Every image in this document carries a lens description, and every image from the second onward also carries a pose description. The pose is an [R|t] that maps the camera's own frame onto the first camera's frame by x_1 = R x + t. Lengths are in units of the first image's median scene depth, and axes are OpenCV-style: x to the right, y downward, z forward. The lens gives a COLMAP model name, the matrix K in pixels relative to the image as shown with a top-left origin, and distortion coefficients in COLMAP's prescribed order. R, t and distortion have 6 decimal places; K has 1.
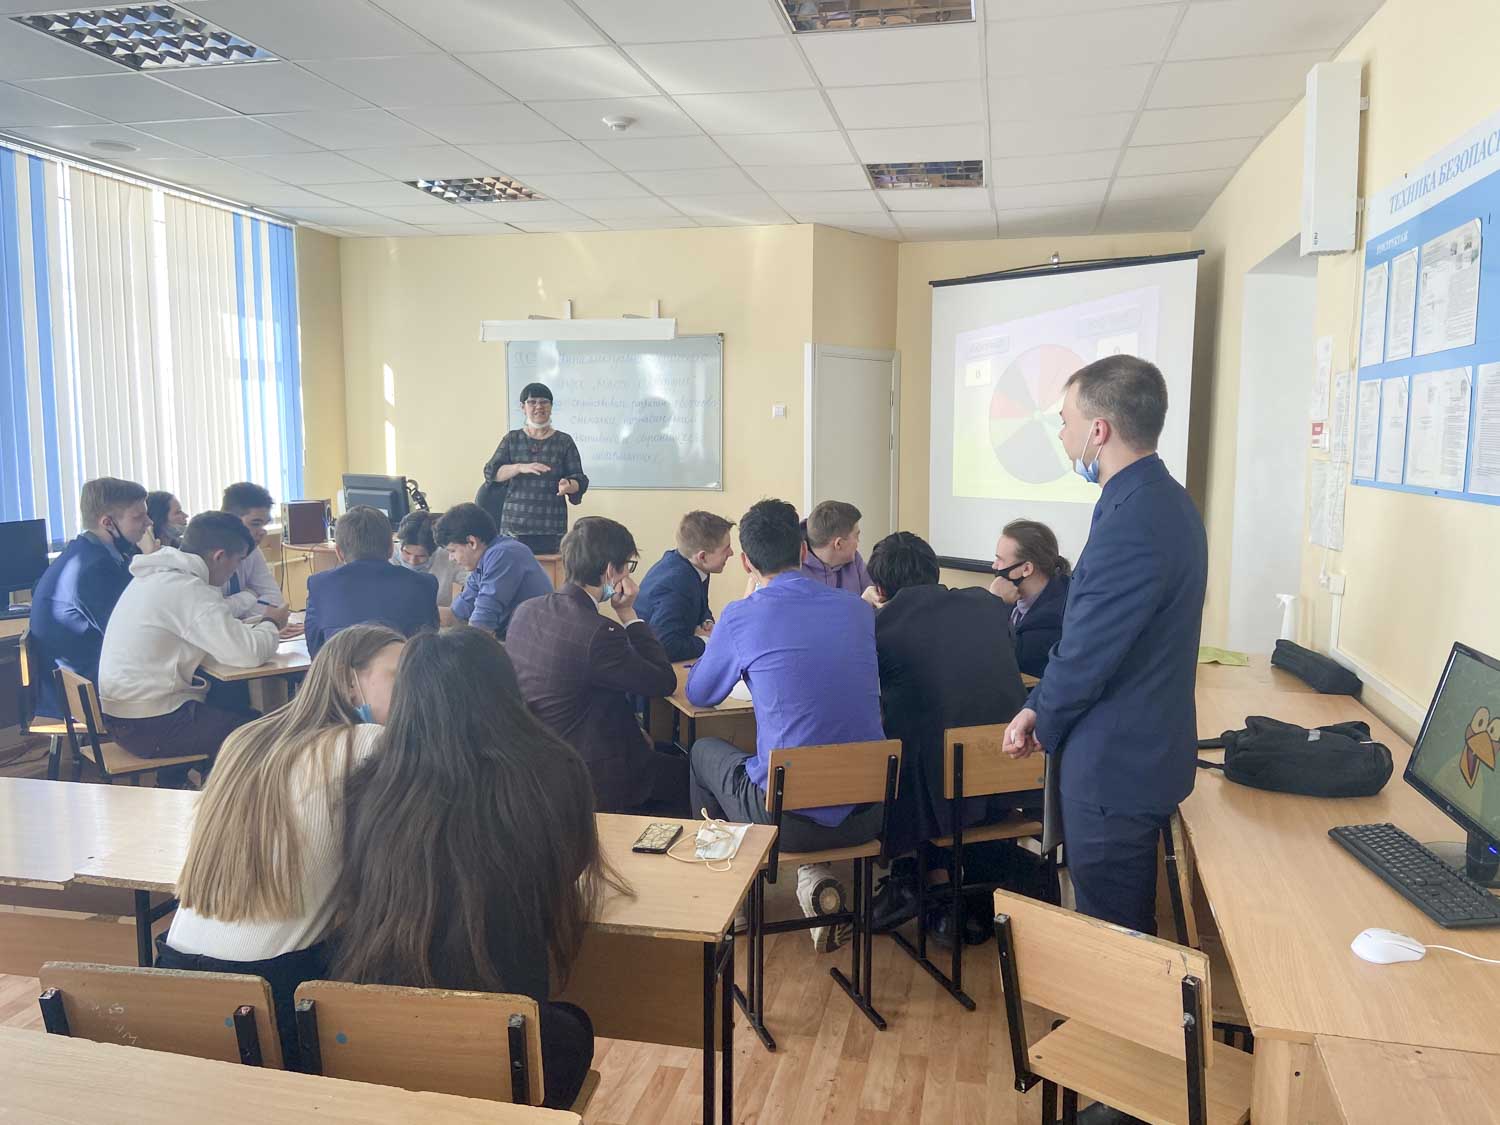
lens RADIAL K [[1136.7, 0, 751.6], [0, 1136.7, 555.1], [0, 0, 1]] dist [0.131410, -0.169632]
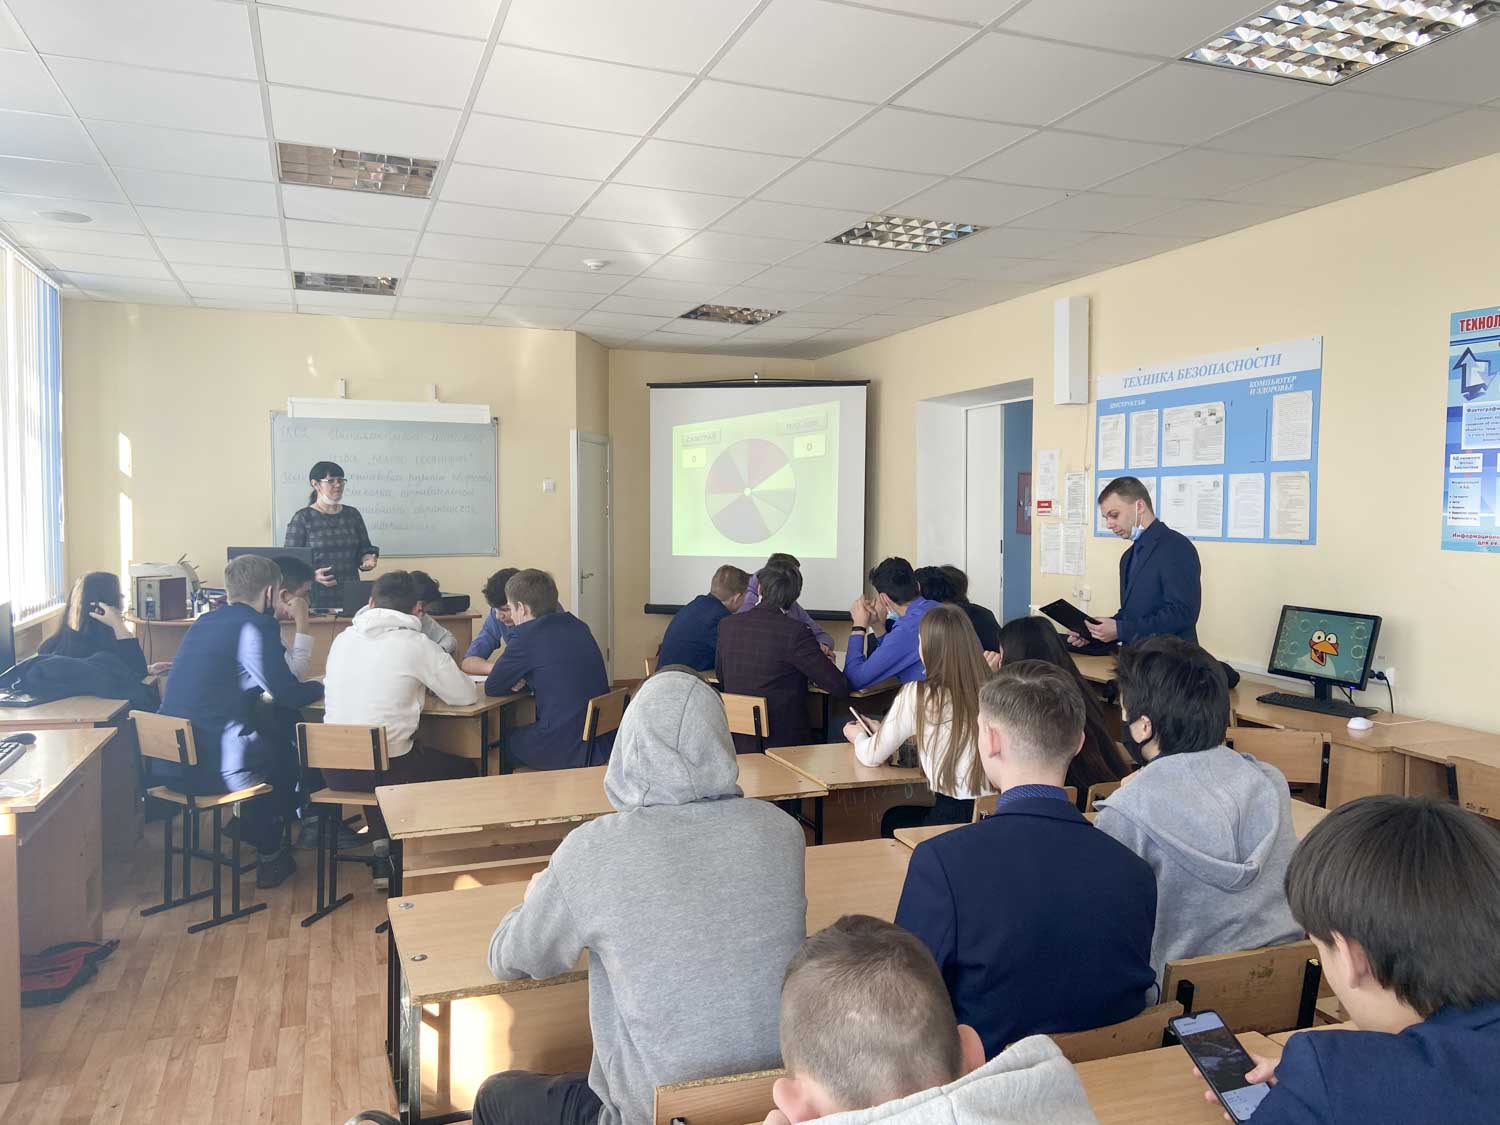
lens RADIAL K [[1136.7, 0, 751.6], [0, 1136.7, 555.1], [0, 0, 1]] dist [0.131410, -0.169632]
pose [[0.836776, -0.025091, 0.546971, -0.452299], [0.057771, 0.997419, -0.042626, 0.005266], [-0.544490, 0.067268, 0.836066, -0.082522]]
